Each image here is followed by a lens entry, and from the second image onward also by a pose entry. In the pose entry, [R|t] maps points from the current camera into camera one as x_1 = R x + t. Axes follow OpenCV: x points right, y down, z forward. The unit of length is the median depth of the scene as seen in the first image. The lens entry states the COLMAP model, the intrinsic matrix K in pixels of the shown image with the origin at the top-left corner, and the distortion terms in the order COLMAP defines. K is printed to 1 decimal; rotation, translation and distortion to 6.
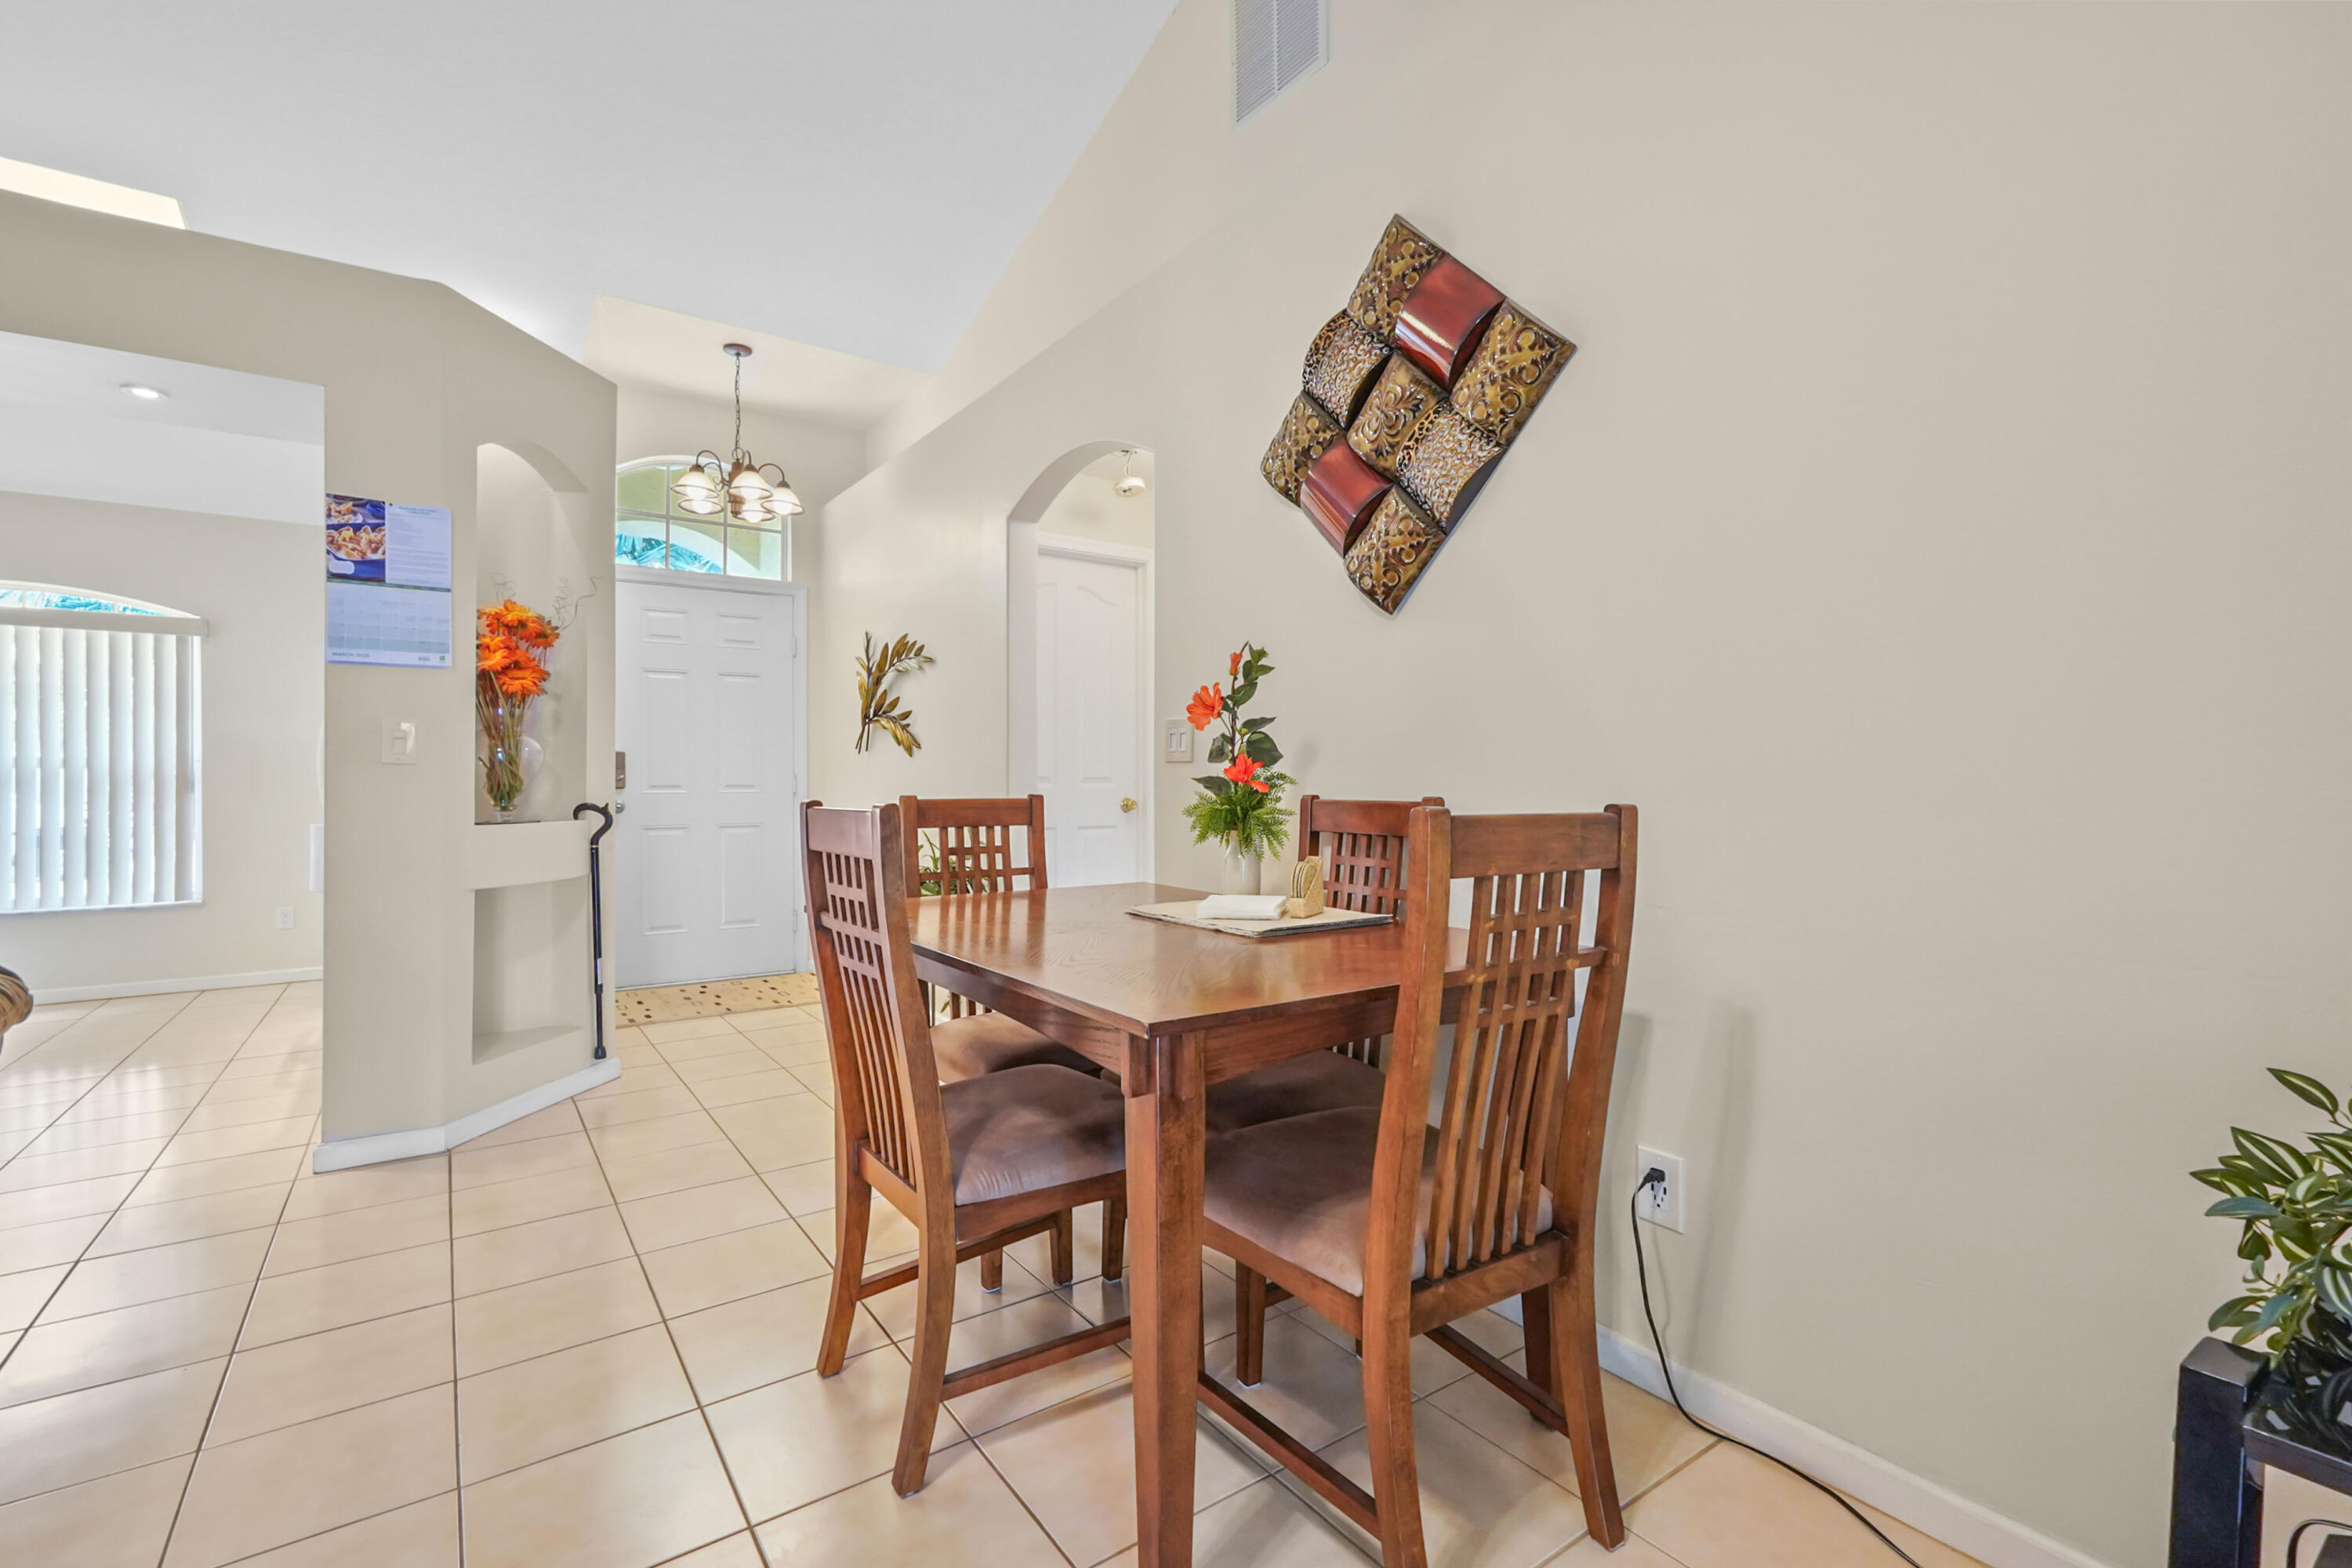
lens RADIAL K [[1020.8, 0, 1162.2], [0, 1020.8, 779.2], [0, 0, 1]] dist [0.008862, -0.000491]
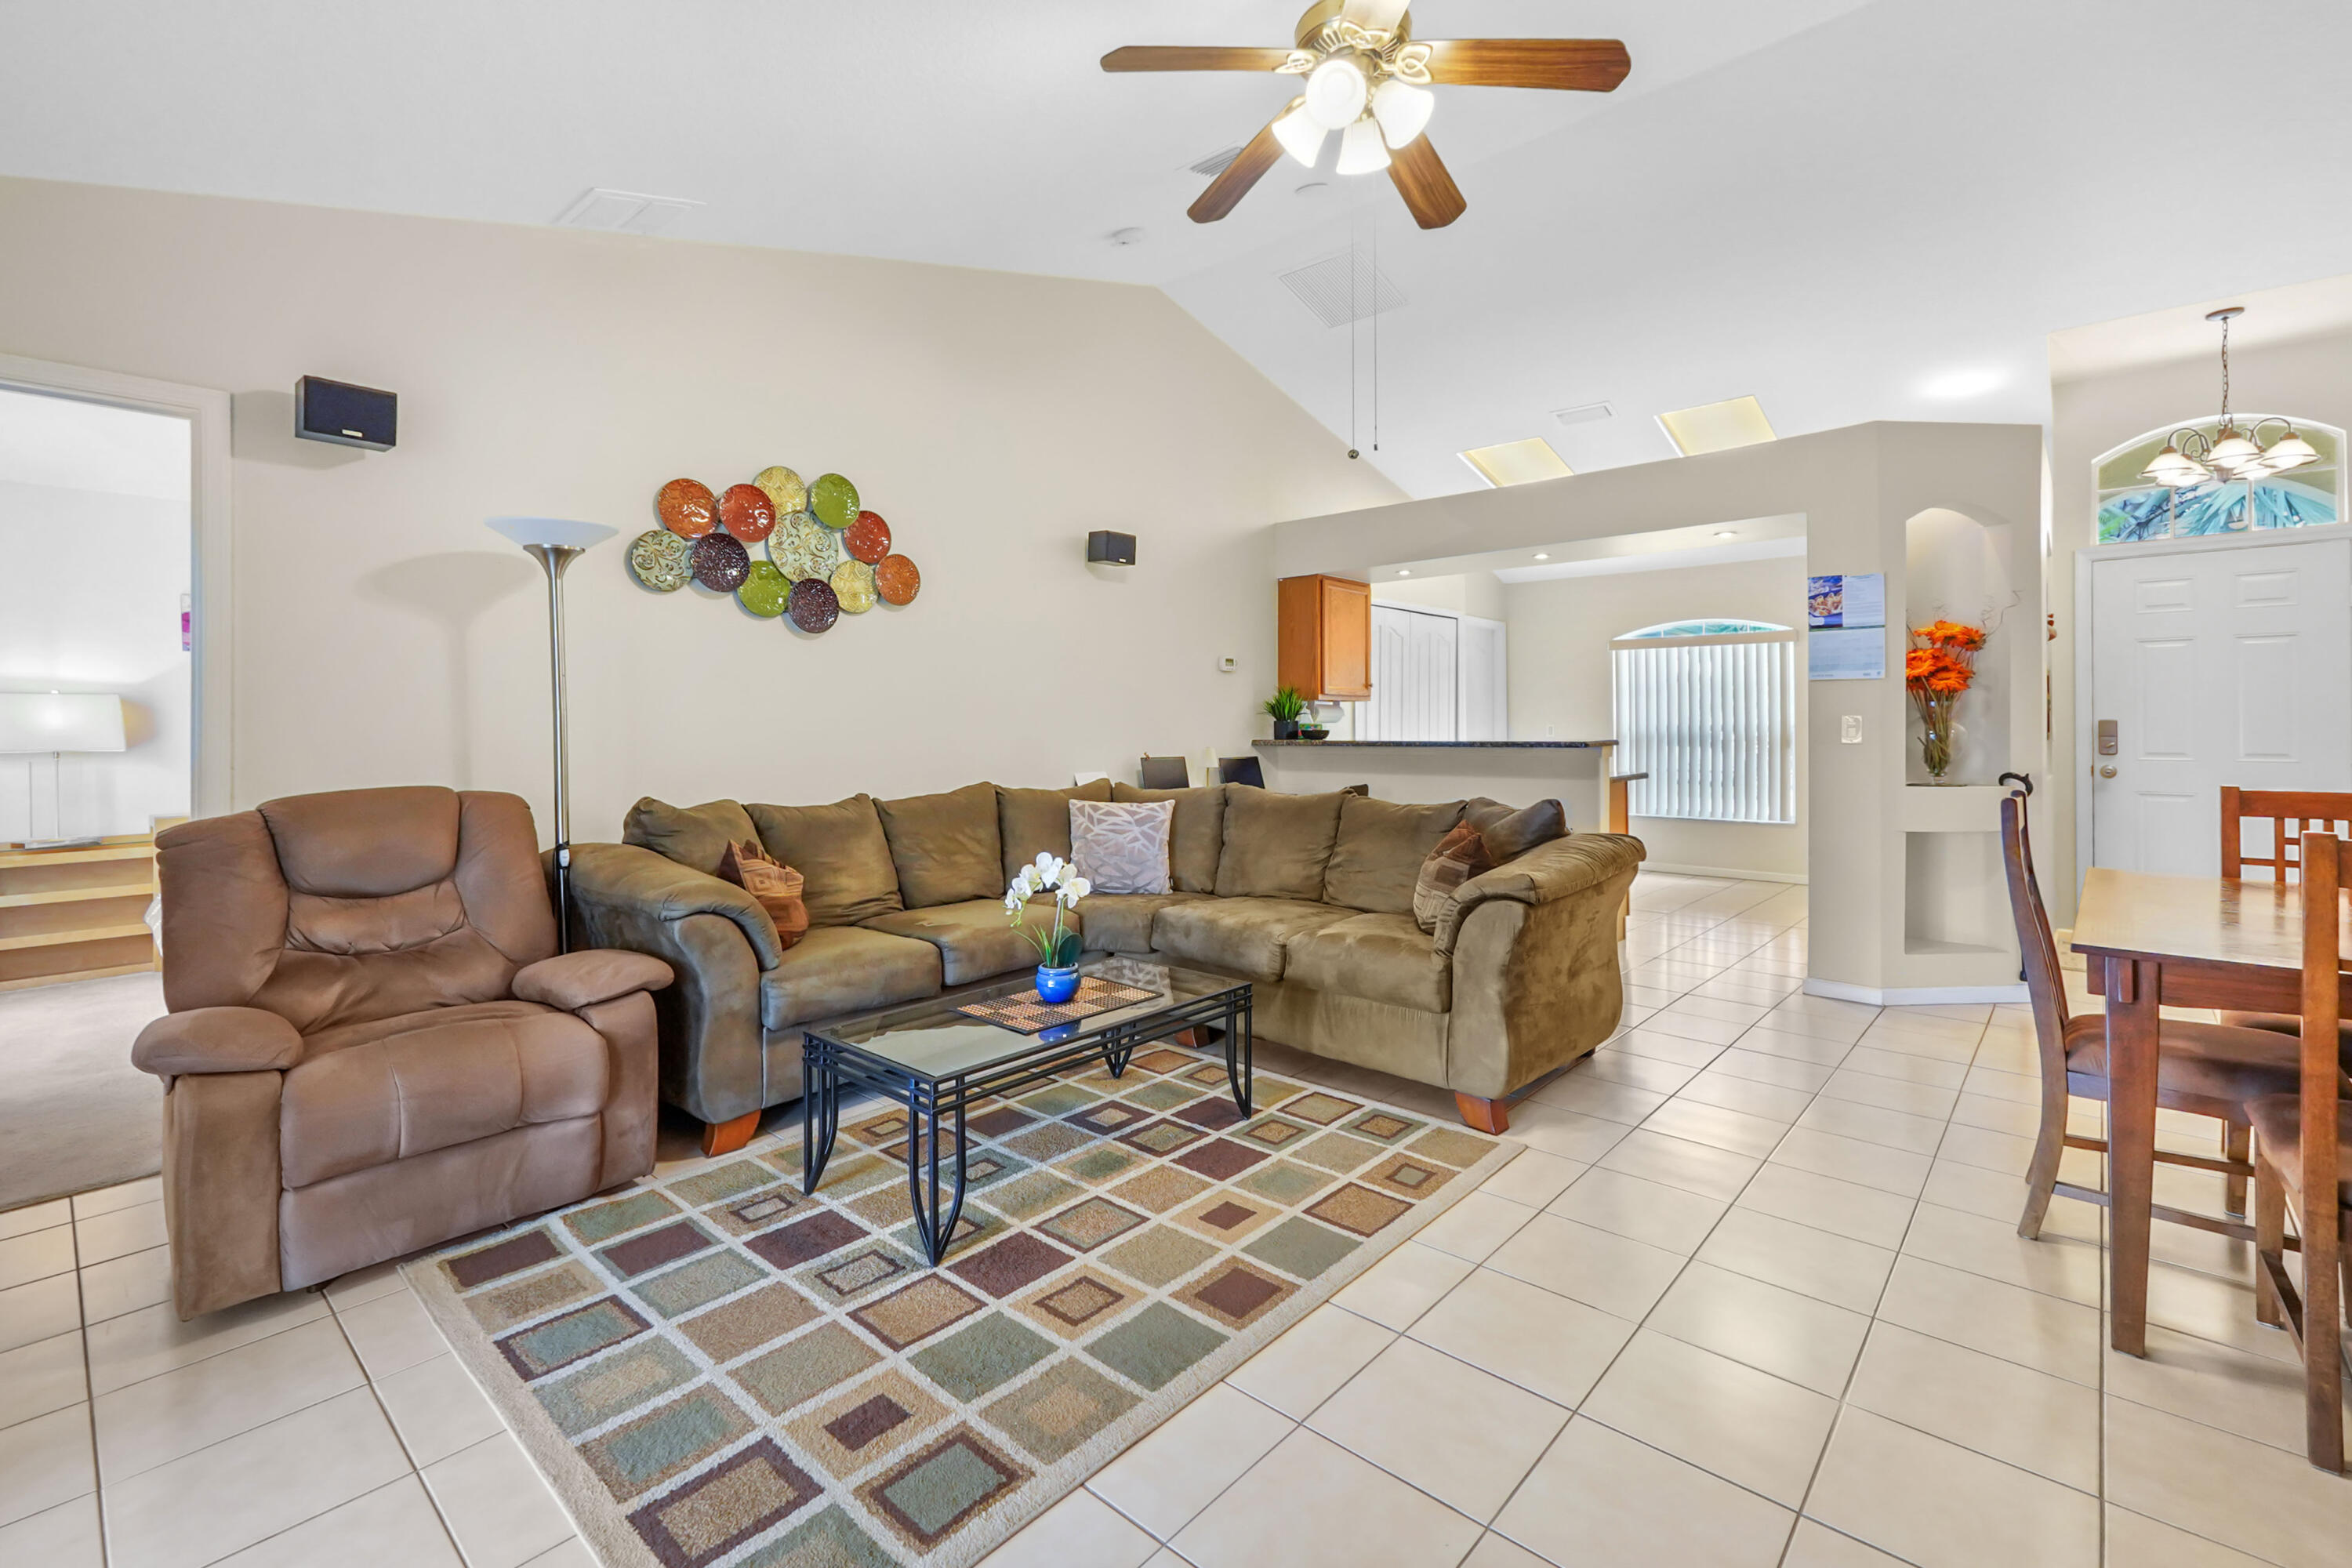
lens RADIAL K [[1020.8, 0, 1190.7], [0, 1020.8, 728.0], [0, 0, 1]] dist [0.008862, -0.000491]
pose [[0.233334, 0.005337, -0.972382, 0.530671], [0.002794, 0.999977, 0.006159, -0.053054], [0.972393, -0.004154, 0.233313, -0.325534]]
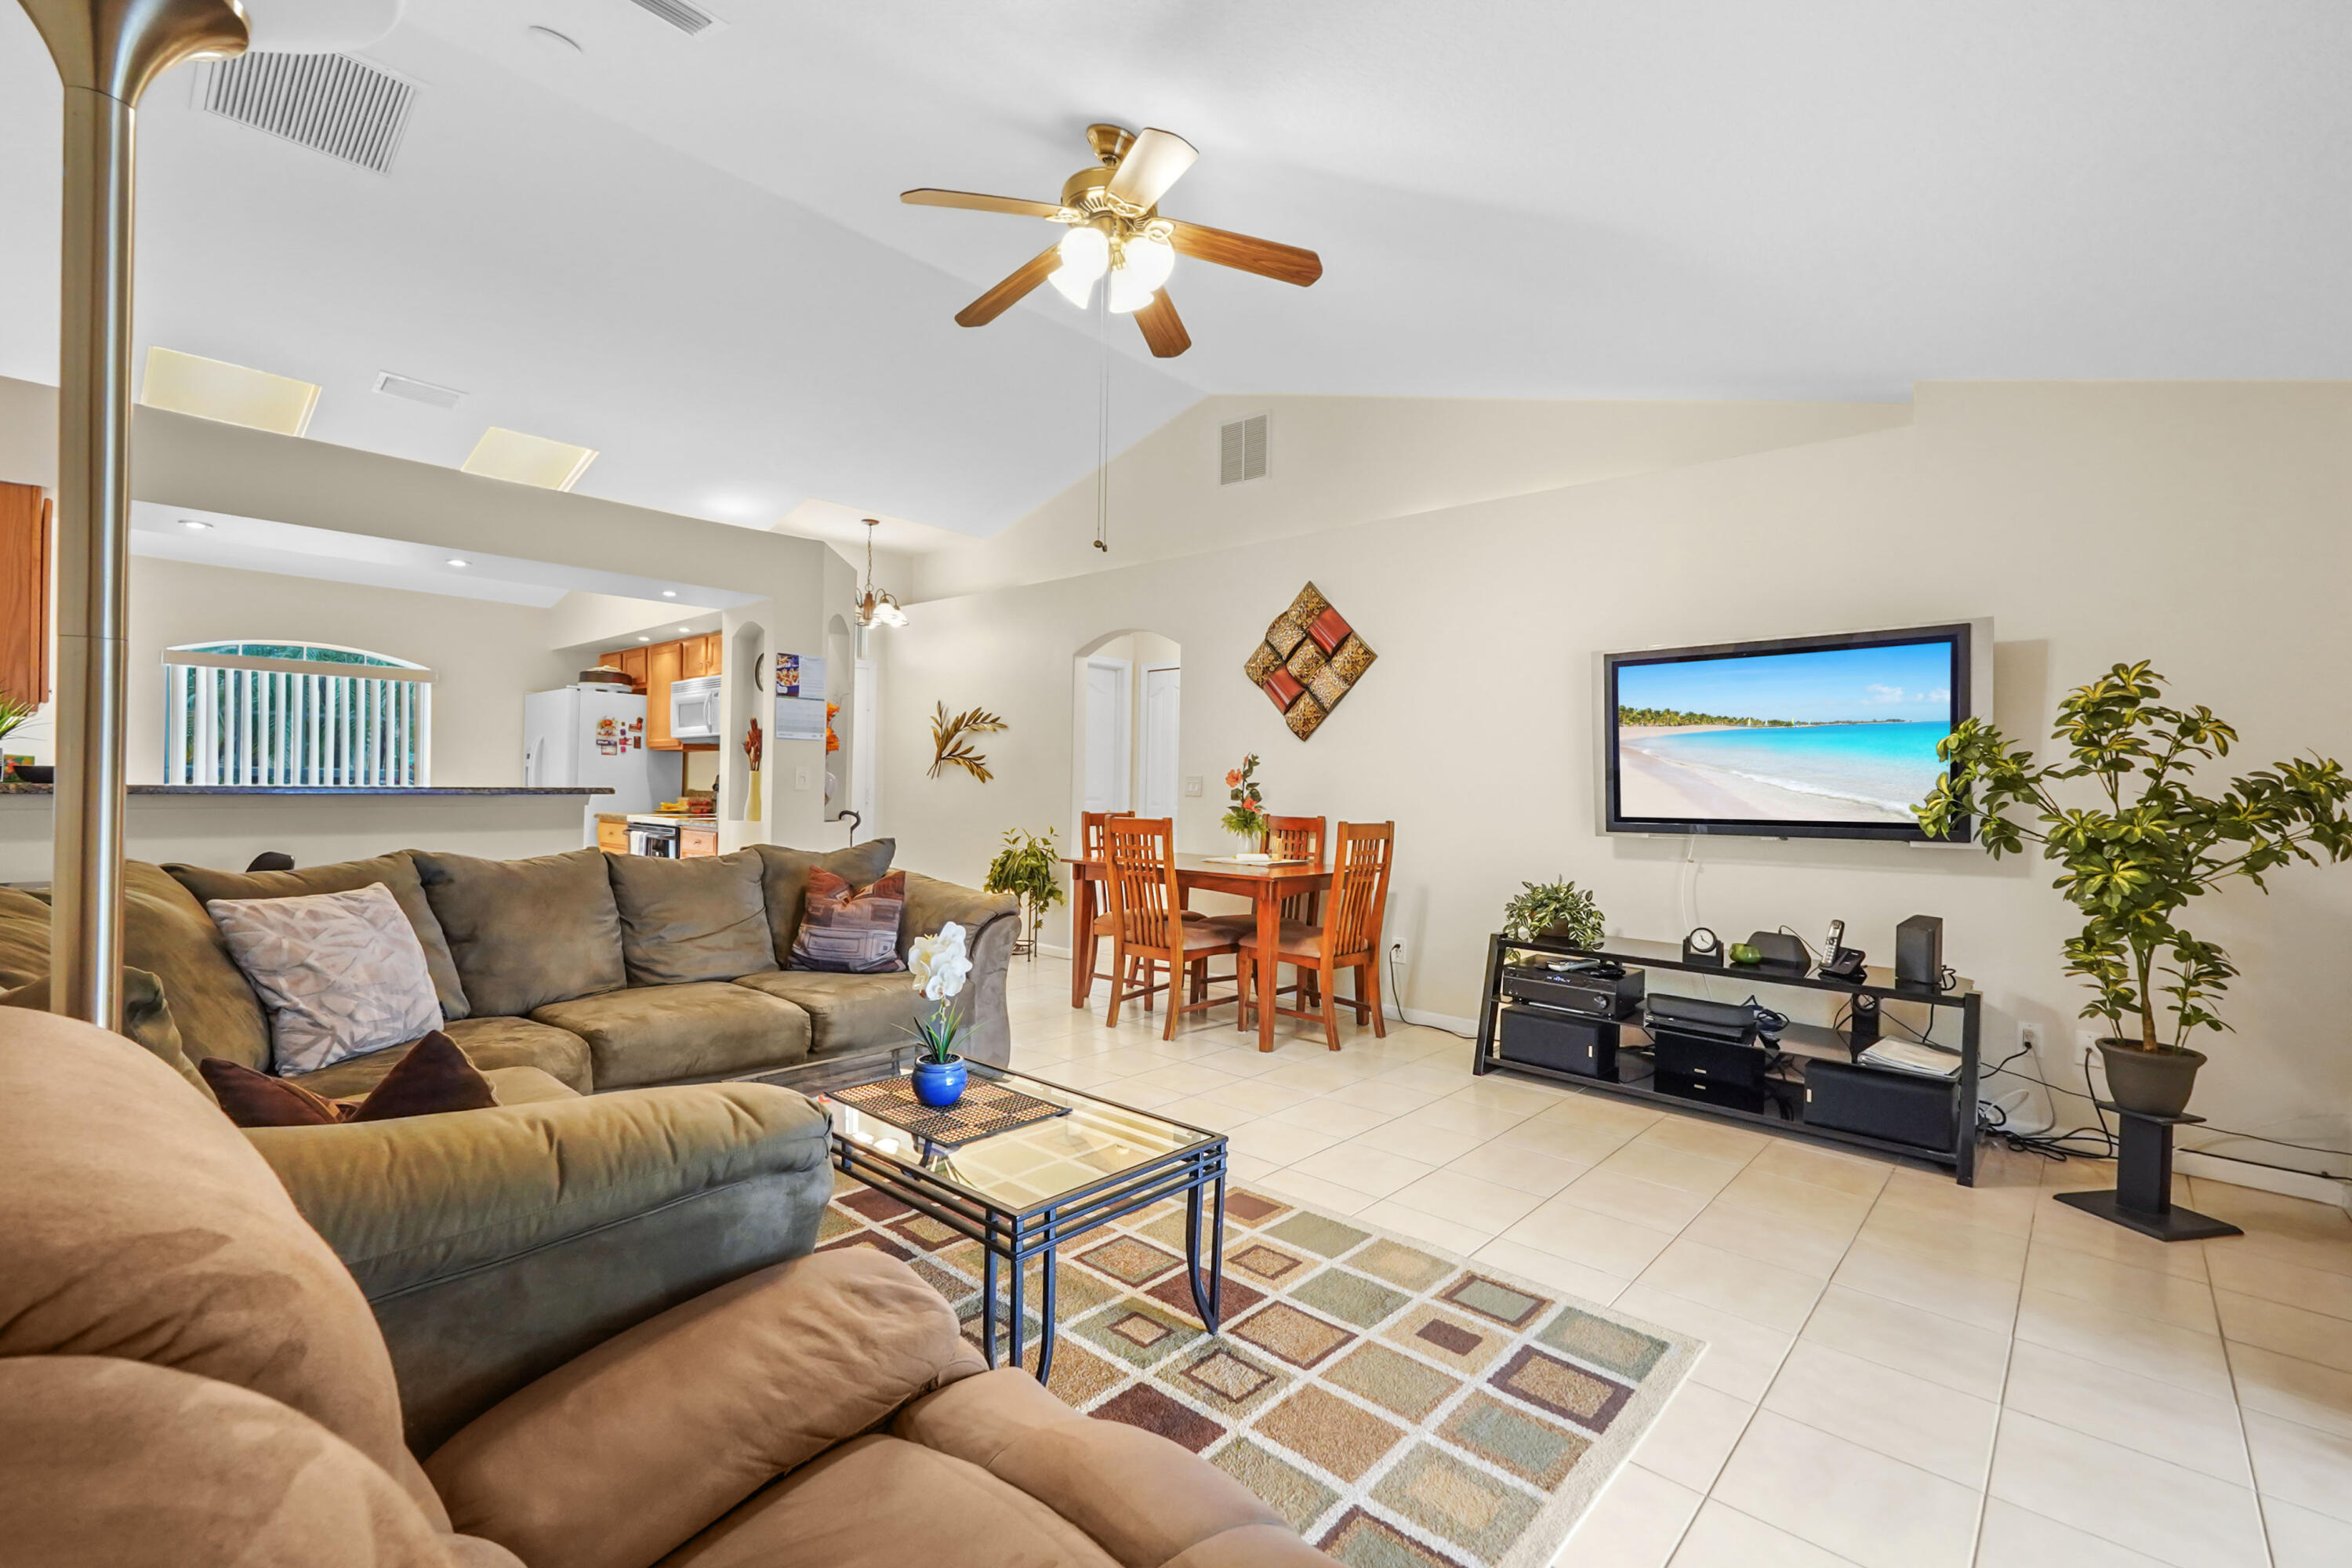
lens RADIAL K [[1020.8, 0, 1165.6], [0, 1020.8, 797.1], [0, 0, 1]] dist [0.008862, -0.000491]
pose [[0.976885, 0.016879, 0.213097, -0.501583], [-0.019649, 0.999748, 0.010884, -0.037702], [-0.212859, -0.014819, 0.976970, -1.075505]]
